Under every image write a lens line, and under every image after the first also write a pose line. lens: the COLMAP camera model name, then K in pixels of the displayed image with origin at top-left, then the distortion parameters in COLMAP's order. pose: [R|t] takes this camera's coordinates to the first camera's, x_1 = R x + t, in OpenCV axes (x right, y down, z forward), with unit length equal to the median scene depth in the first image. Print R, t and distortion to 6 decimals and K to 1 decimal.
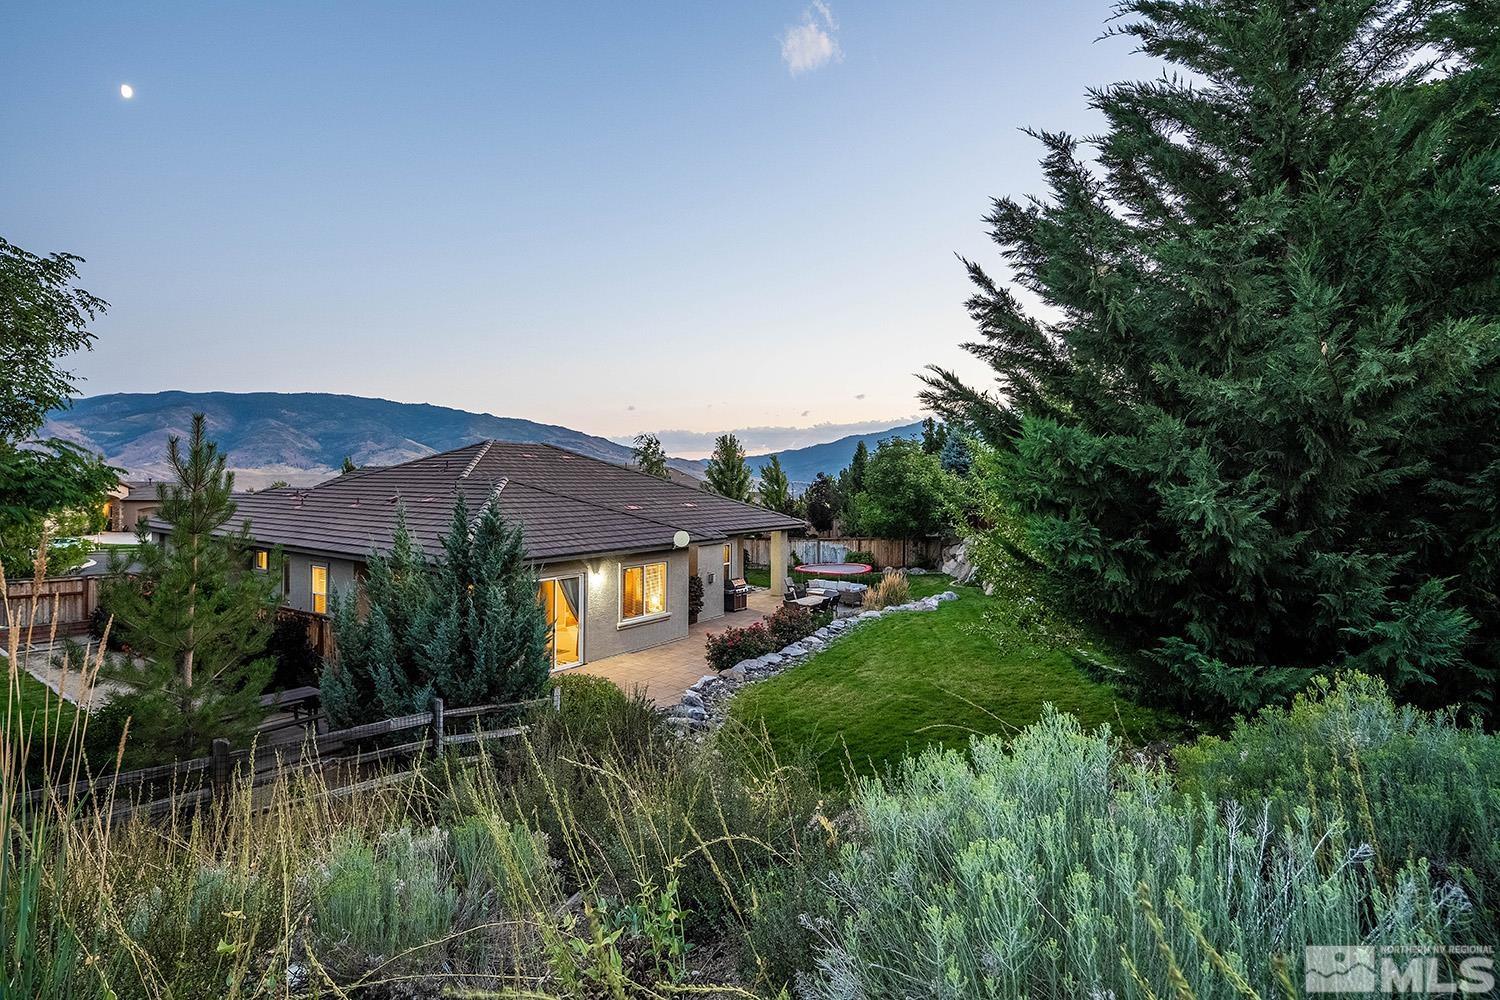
lens RADIAL K [[738.0, 0, 721.0], [0, 738.0, 447.8], [0, 0, 1]] dist [0.005134, -0.003345]
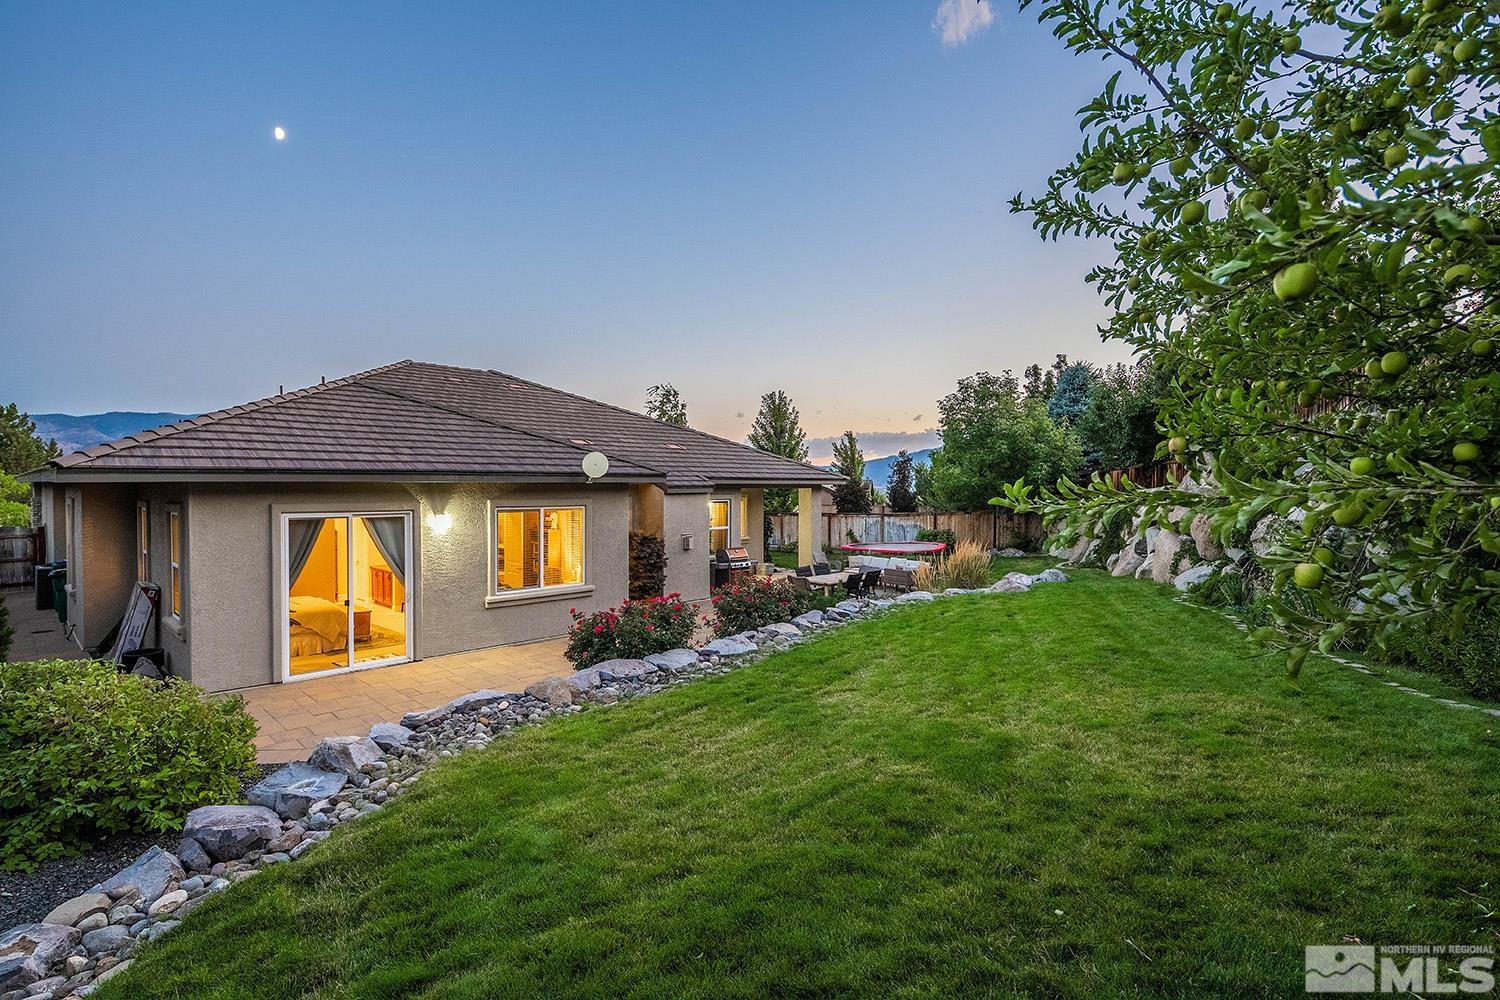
lens RADIAL K [[738.0, 0, 730.9], [0, 738.0, 473.6], [0, 0, 1]] dist [0.005134, -0.003345]
pose [[0.992160, -0.001117, -0.124973, 0.109940], [0.004380, 0.999657, 0.025840, 0.093339], [0.124901, -0.026185, 0.991824, 0.324881]]
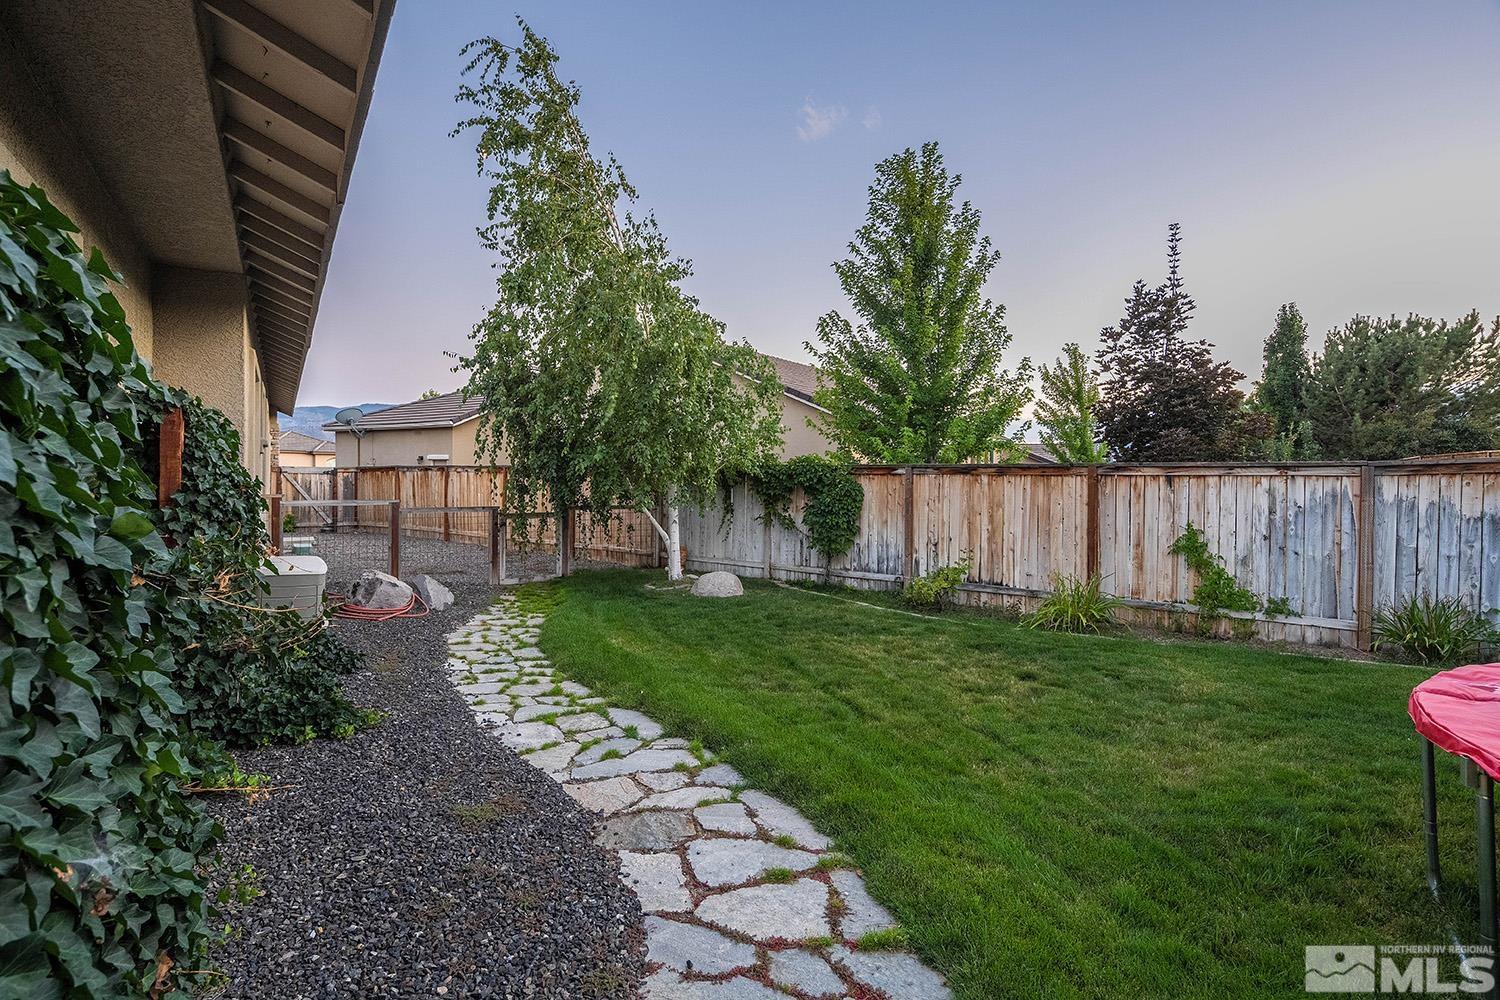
lens RADIAL K [[738.0, 0, 751.6], [0, 738.0, 495.3], [0, 0, 1]] dist [0.005134, -0.003345]
pose [[0.946476, 0.021902, -0.322031, 0.082176], [0.002104, 0.997255, 0.074010, 0.182852], [0.322769, -0.070726, 0.943832, 1.228860]]
